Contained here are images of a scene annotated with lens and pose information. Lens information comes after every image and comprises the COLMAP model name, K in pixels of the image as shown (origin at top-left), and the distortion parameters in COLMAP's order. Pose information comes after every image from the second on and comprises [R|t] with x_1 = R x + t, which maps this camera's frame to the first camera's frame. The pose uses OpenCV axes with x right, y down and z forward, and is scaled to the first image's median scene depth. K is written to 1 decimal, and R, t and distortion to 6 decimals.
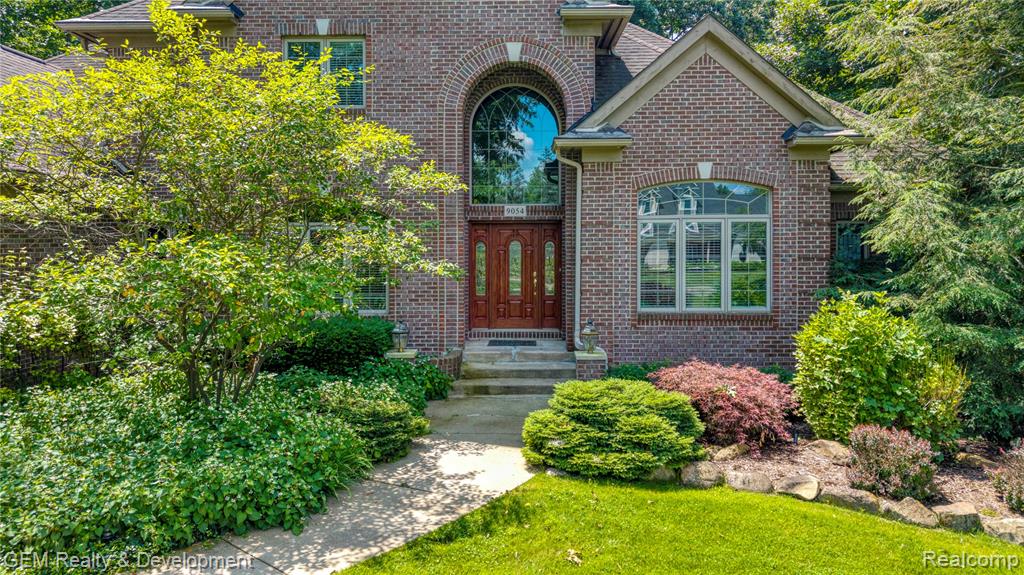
lens RADIAL K [[709.2, 0, 532.2], [0, 709.2, 262.1], [0, 0, 1]] dist [0.004539, -0.003154]
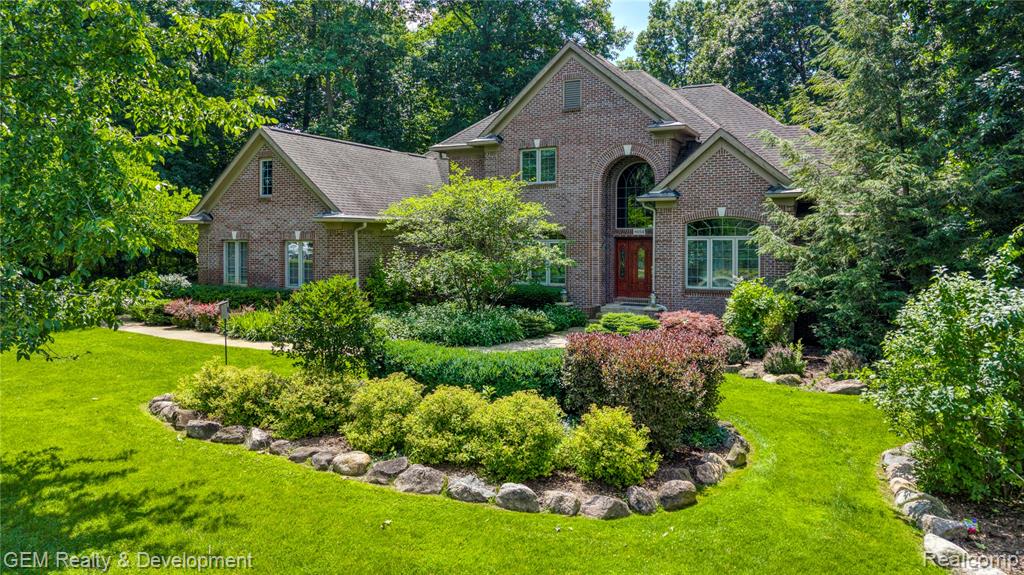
lens RADIAL K [[709.2, 0, 511.4], [0, 709.2, 286.7], [0, 0, 1]] dist [0.004539, -0.003154]
pose [[0.883068, 0.032211, -0.468138, 0.627193], [-0.014187, 0.999018, 0.041977, -0.004985], [0.469030, -0.030427, 0.882658, -0.872761]]
